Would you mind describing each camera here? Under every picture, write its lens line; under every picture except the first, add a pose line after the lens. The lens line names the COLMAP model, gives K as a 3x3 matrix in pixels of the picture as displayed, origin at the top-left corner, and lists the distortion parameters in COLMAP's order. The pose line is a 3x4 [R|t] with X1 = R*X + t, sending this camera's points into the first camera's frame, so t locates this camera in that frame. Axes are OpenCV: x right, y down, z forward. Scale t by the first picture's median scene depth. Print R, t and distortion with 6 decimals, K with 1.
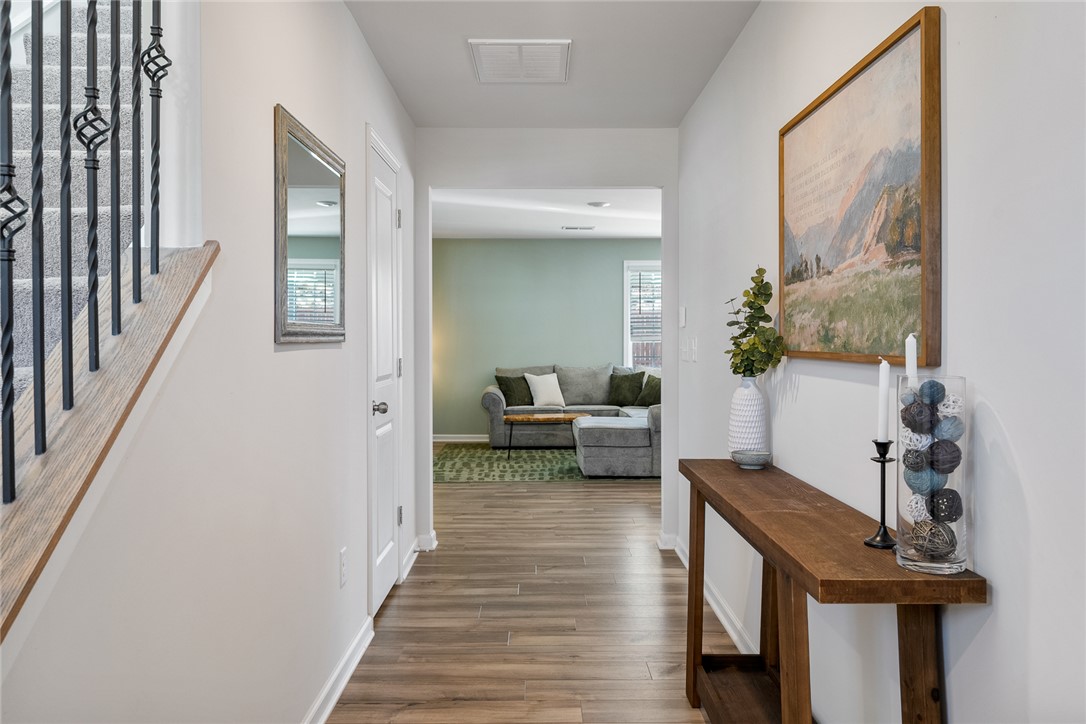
lens RADIAL K [[893.3, 0, 543.3], [0, 893.3, 355.6], [0, 0, 1]] dist [-0.003024, -0.001244]
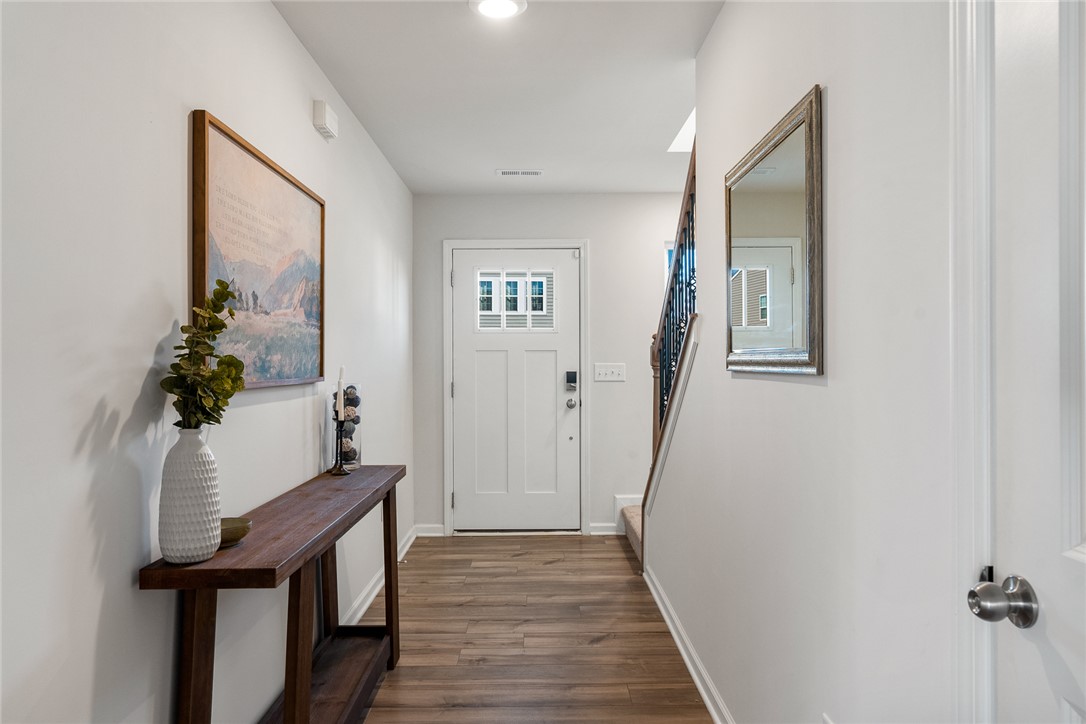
lens RADIAL K [[736.4, 0, 542.8], [0, 736.4, 355.8], [0, 0, 1]] dist [-0.009188, -0.000493]
pose [[-0.999983, 0.004101, -0.004172, -0.040577], [0.004049, 0.999915, 0.012396, -0.048712], [0.004222, 0.012379, -0.999914, 2.043105]]
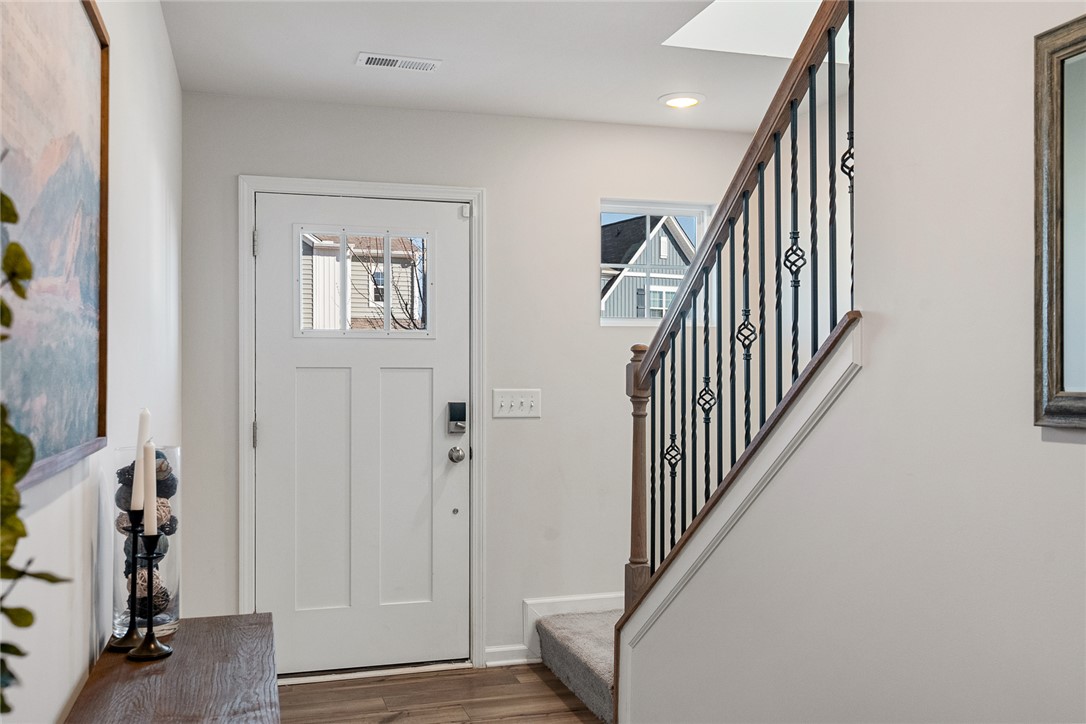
lens RADIAL K [[964.0, 0, 543.0], [0, 964.0, 371.5], [0, 0, 1]] dist [0.010195, -0.005467]
pose [[-0.959084, -0.000658, -0.283122, 0.220478], [-0.005640, 0.999843, 0.016783, -0.061731], [0.283067, 0.017693, -0.958937, 1.572788]]
